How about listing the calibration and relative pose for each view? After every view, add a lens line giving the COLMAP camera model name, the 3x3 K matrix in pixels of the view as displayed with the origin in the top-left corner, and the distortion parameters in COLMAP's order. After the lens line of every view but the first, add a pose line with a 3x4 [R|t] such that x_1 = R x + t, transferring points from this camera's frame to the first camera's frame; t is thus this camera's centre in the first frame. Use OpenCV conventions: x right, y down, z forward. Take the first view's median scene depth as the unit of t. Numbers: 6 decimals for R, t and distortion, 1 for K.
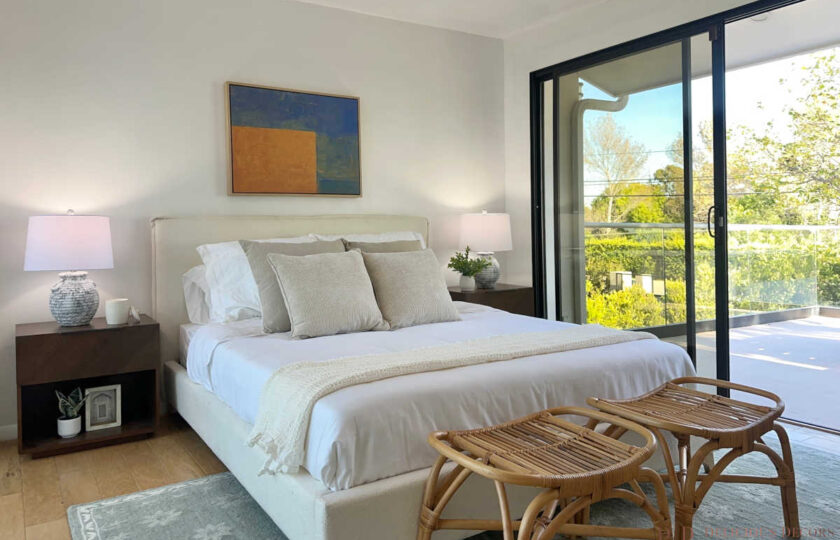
lens RADIAL K [[613.2, 0, 421.0], [0, 613.2, 227.7], [0, 0, 1]] dist [0.042698, -0.001433]
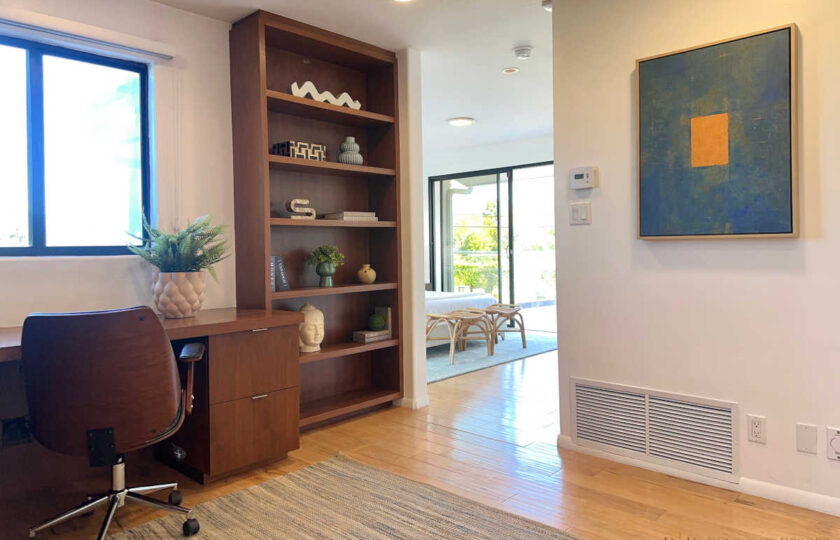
lens RADIAL K [[583.7, 0, 420.1], [0, 583.7, 249.4], [0, 0, 1]] dist [-0.002497, -0.000741]
pose [[0.969407, 0.001138, 0.245456, -0.329684], [-0.000637, 0.999998, -0.002119, -0.010524], [-0.245458, 0.001897, 0.969405, -0.877487]]
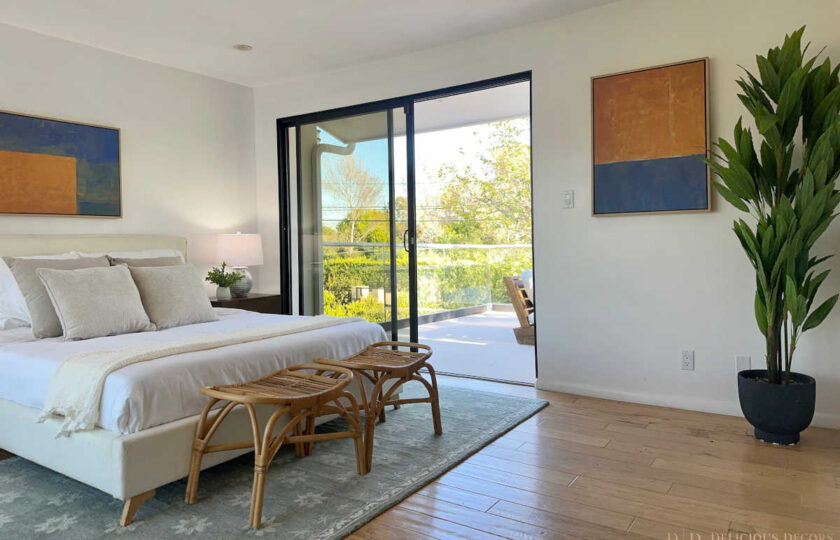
lens RADIAL K [[572.4, 0, 425.4], [0, 572.4, 243.1], [0, 0, 1]] dist [0.001193, -0.005703]
pose [[0.912284, -0.000252, 0.409558, -0.021521], [0.004291, 0.999951, -0.008943, 0.006209], [-0.409536, 0.009916, 0.912240, -0.165488]]
